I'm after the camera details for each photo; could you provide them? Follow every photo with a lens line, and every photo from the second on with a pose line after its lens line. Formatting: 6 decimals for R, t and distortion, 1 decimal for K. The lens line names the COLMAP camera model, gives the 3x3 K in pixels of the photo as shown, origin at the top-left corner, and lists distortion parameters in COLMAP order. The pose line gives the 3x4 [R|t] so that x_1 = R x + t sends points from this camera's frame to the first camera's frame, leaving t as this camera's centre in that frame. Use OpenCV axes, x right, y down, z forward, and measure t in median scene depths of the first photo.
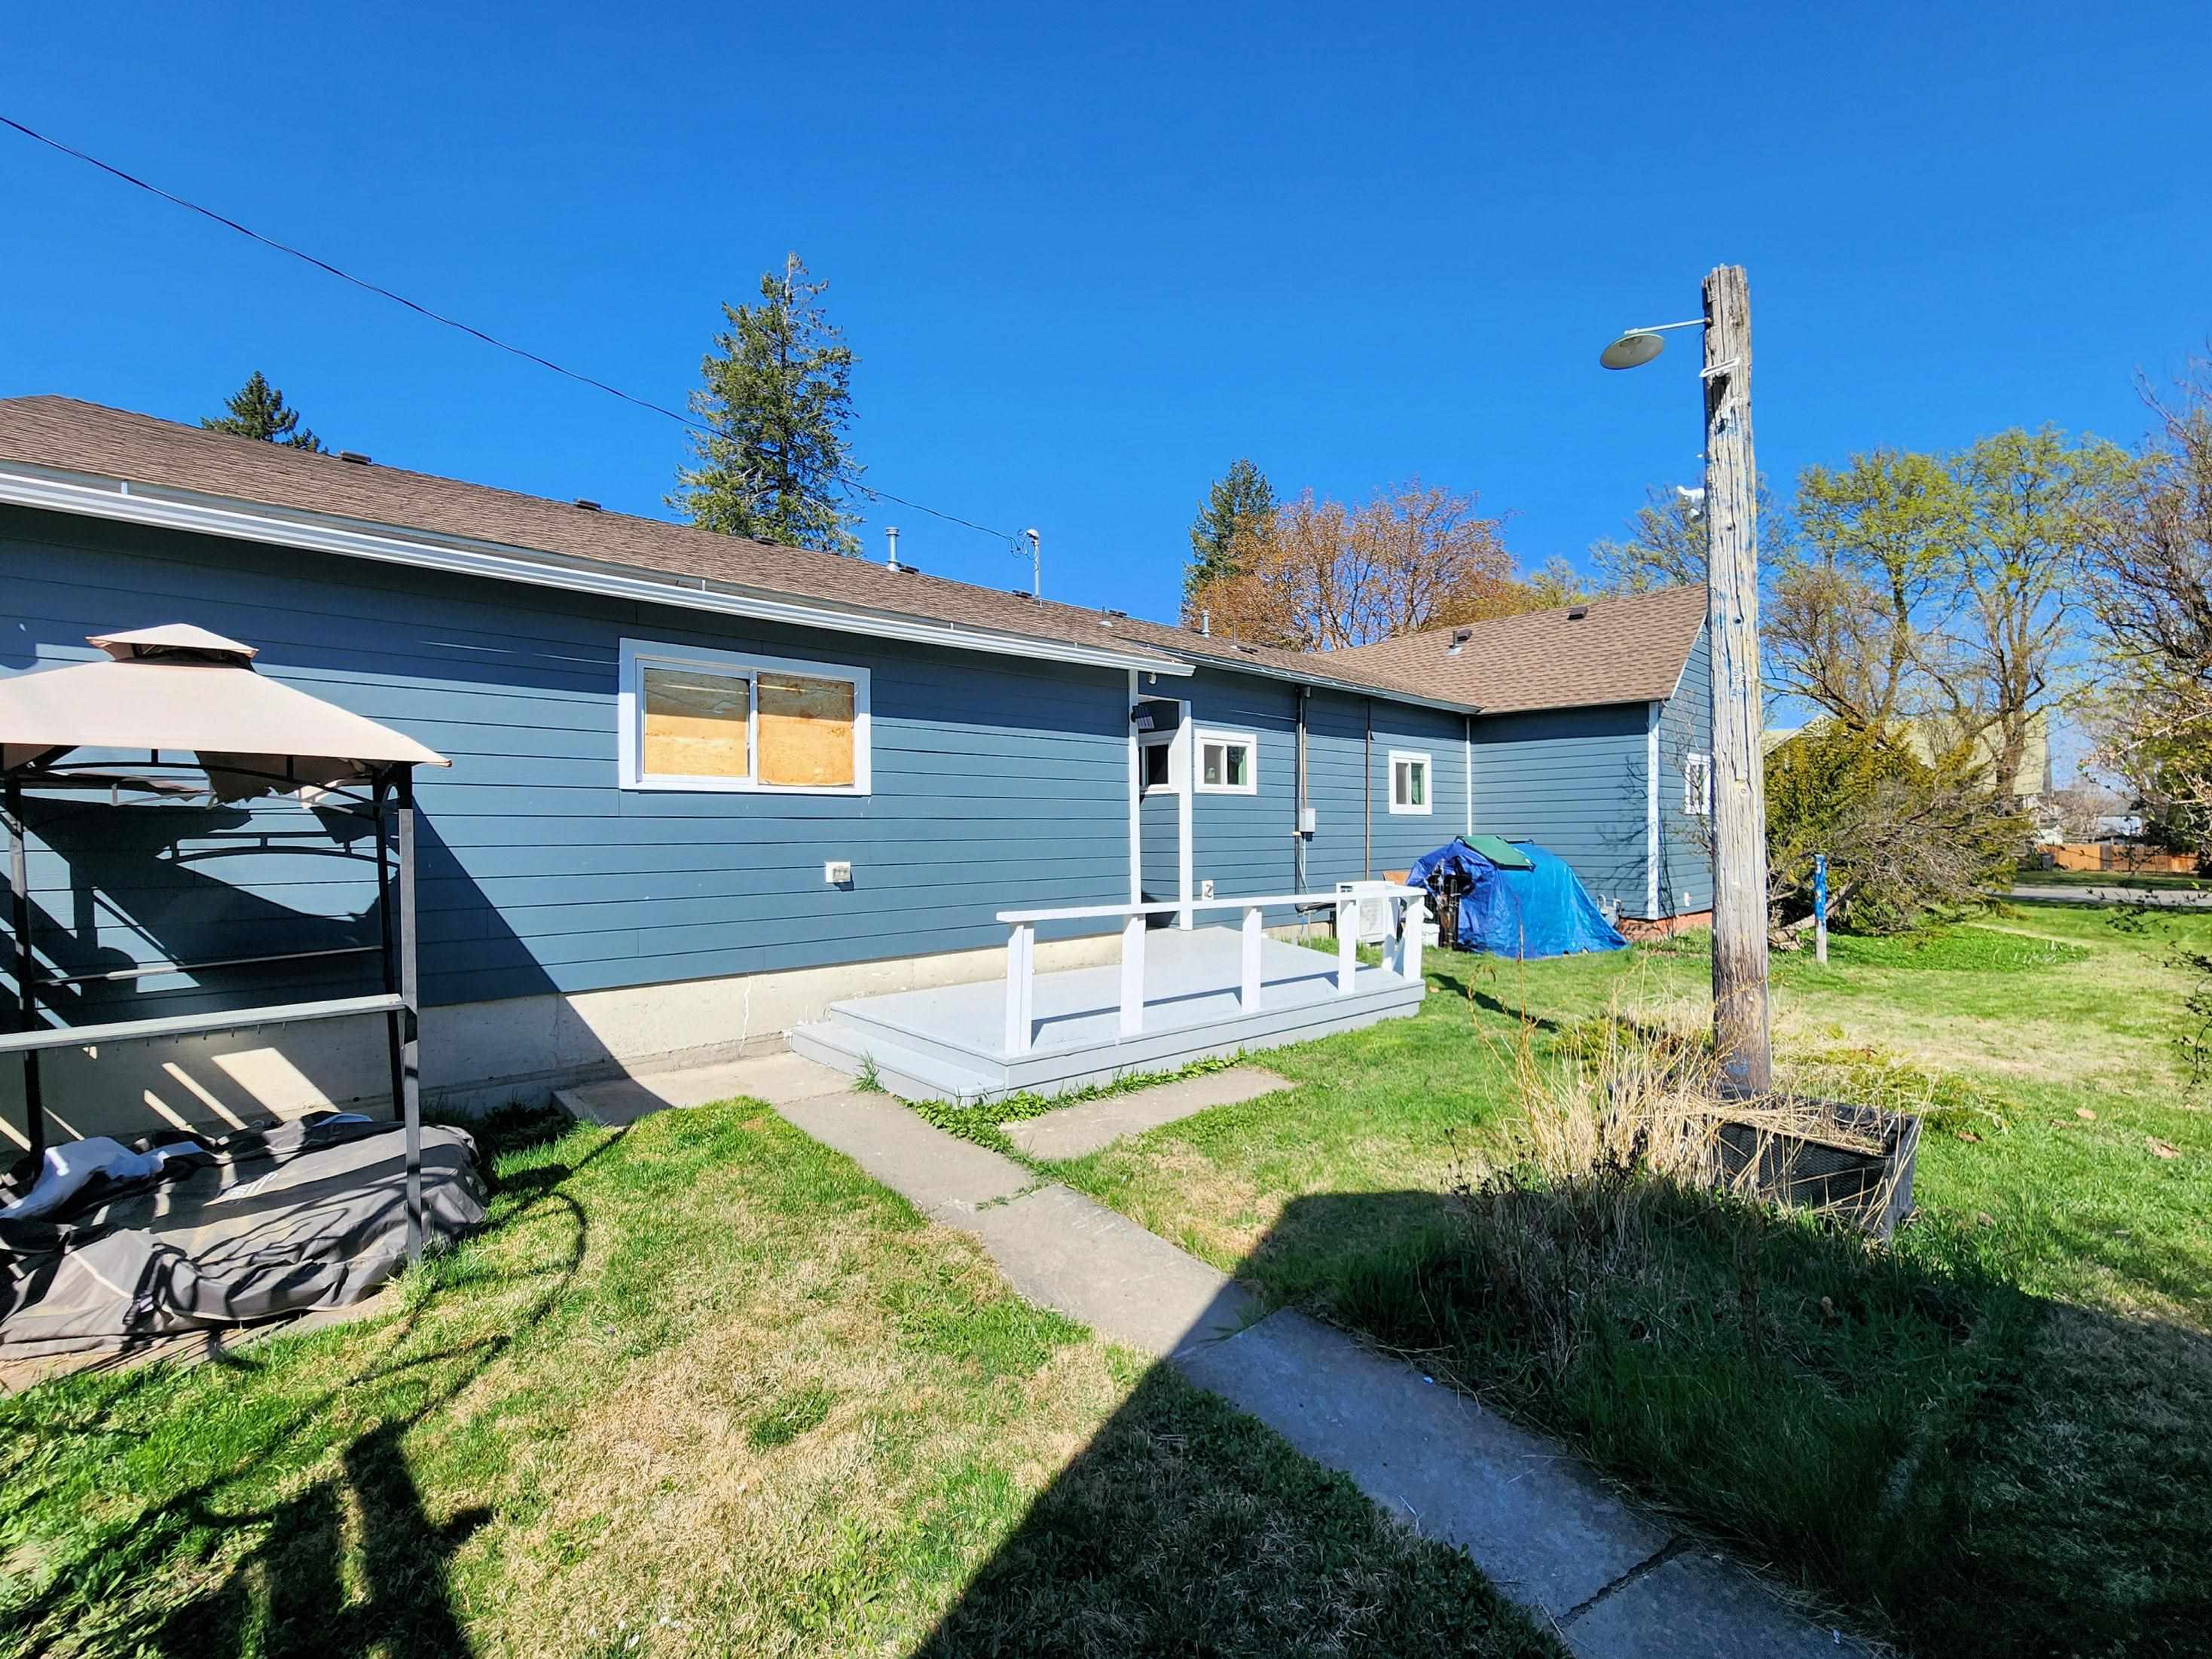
lens RADIAL K [[917.7, 0, 1101.6], [0, 917.7, 831.3], [0, 0, 1]] dist [-0.002718, 0.000001]
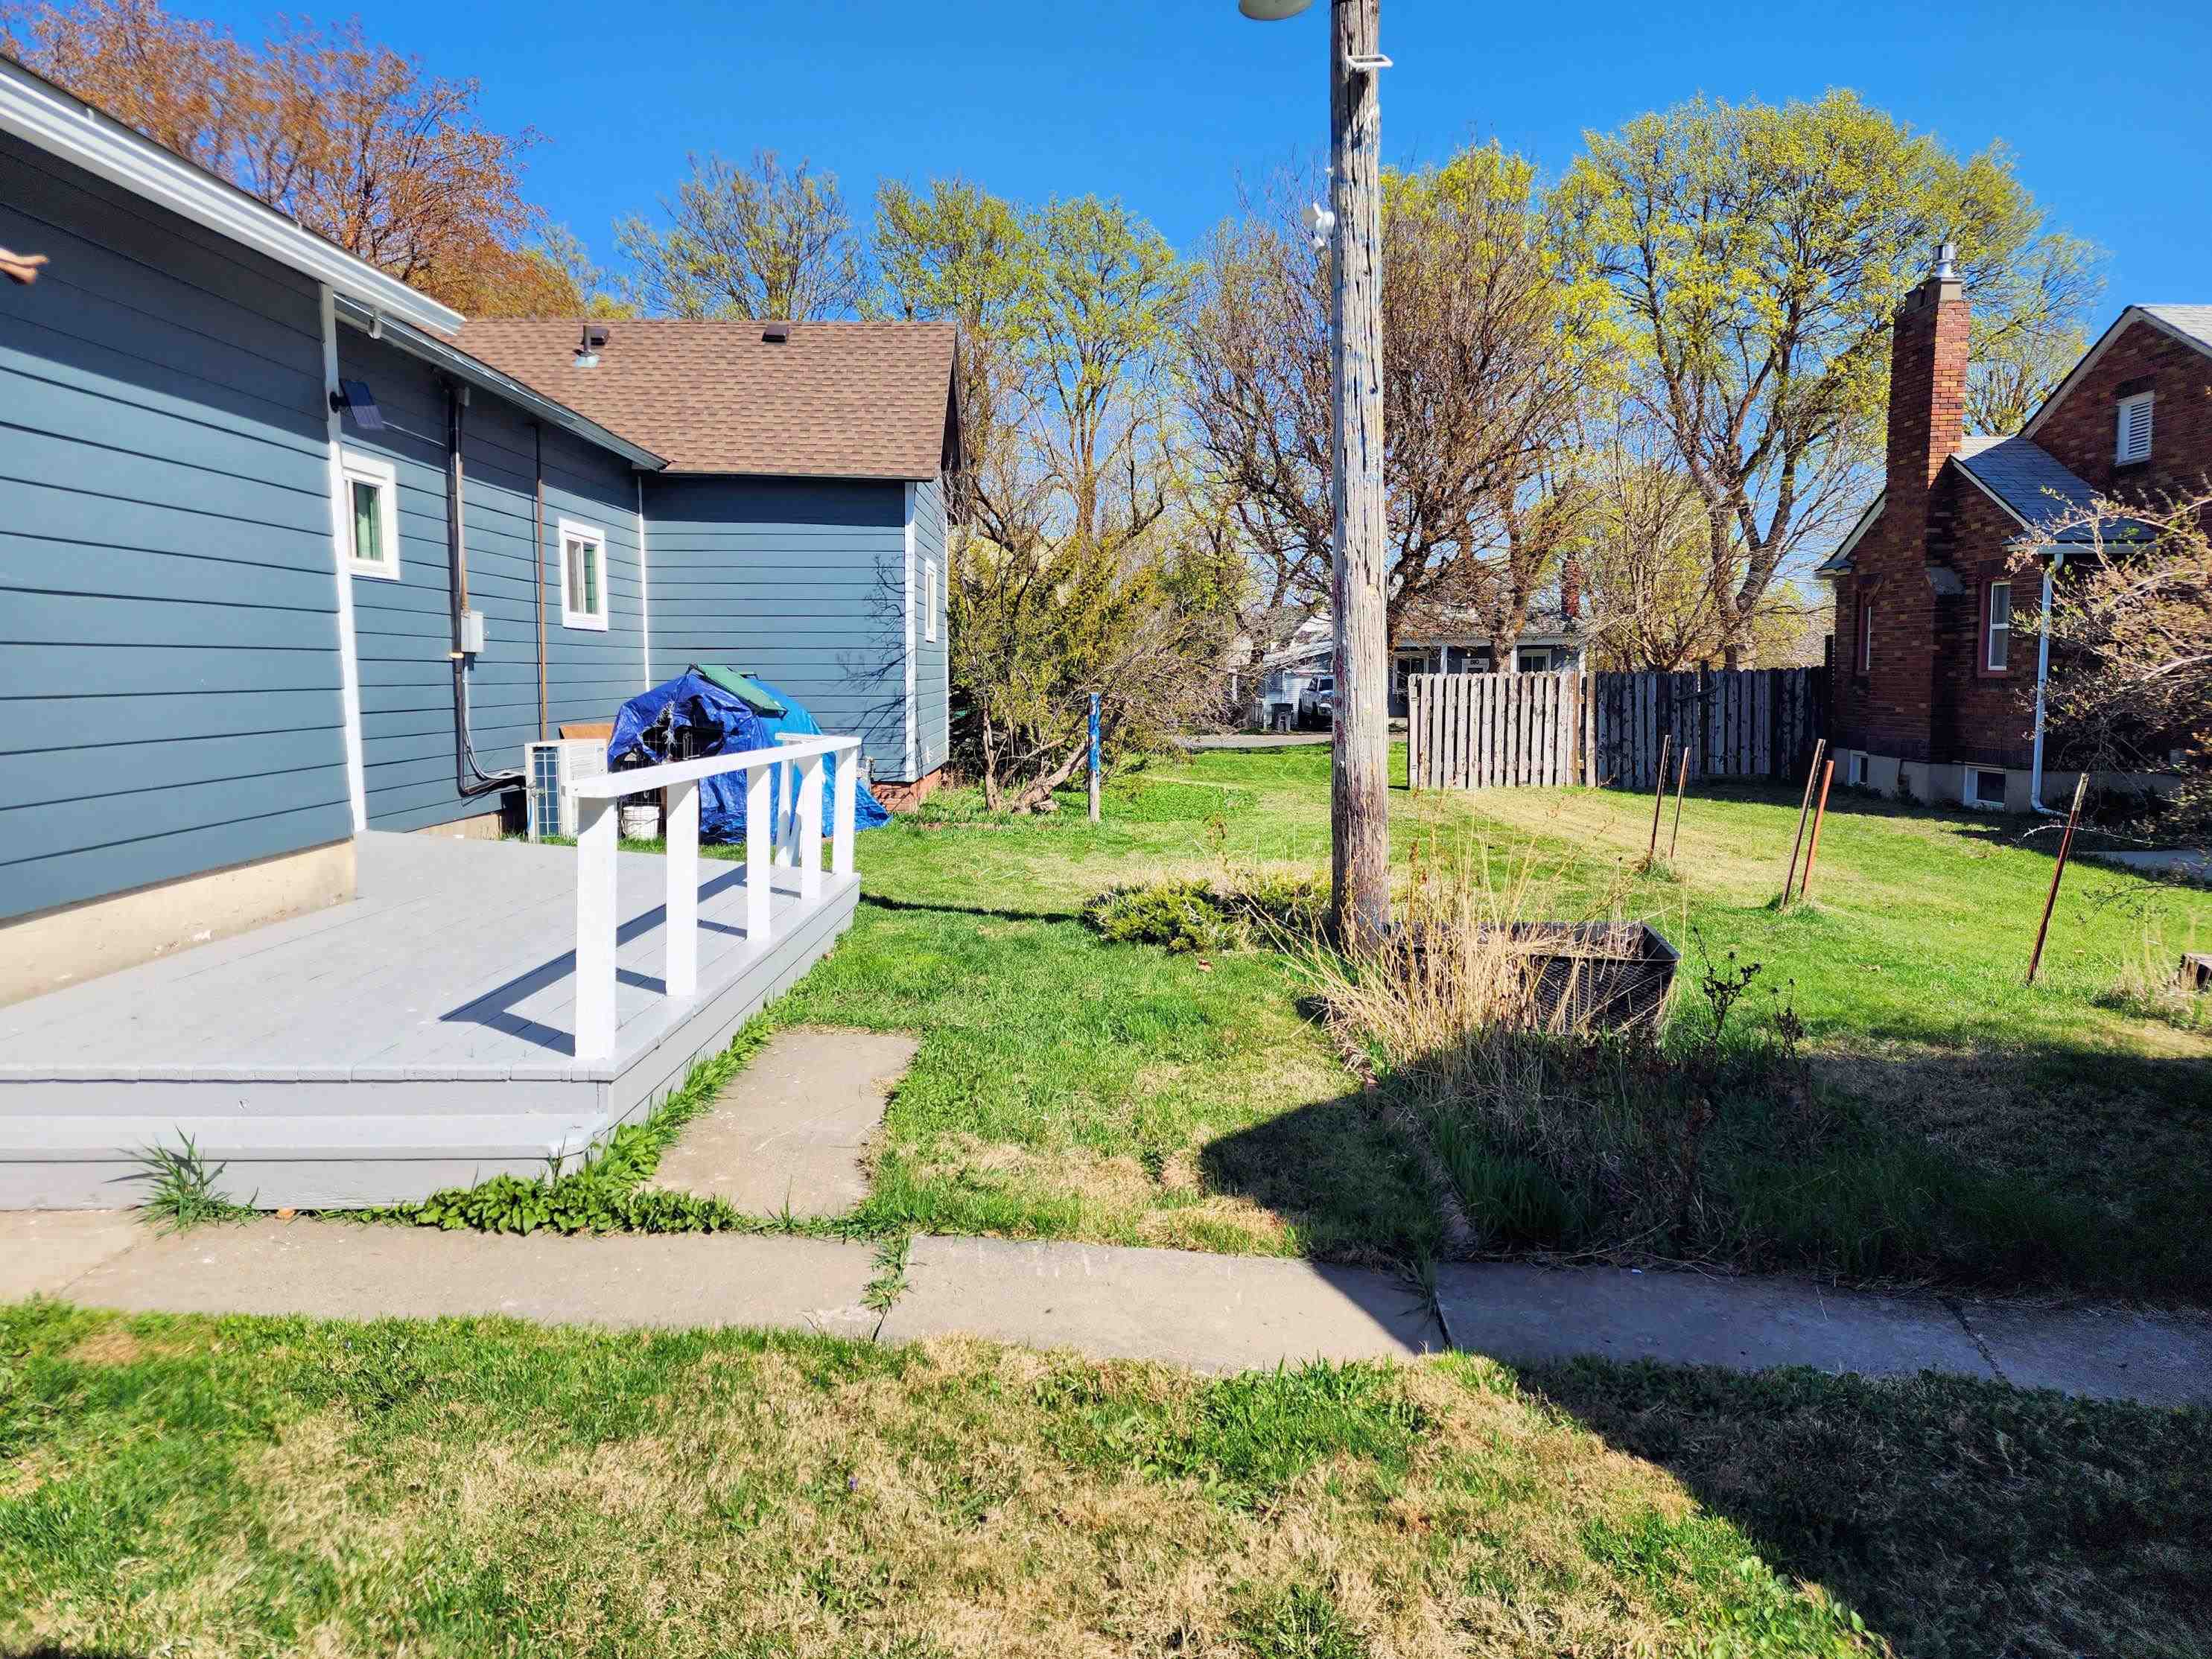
lens RADIAL K [[1482.0, 0, 1102.0], [0, 1482.0, 821.4], [0, 0, 1]] dist [0.043715, -0.008113]
pose [[0.666412, -0.068040, 0.742473, -0.205605], [-0.005802, 0.995324, 0.096419, 0.012953], [-0.745561, -0.068563, 0.662901, 0.104226]]
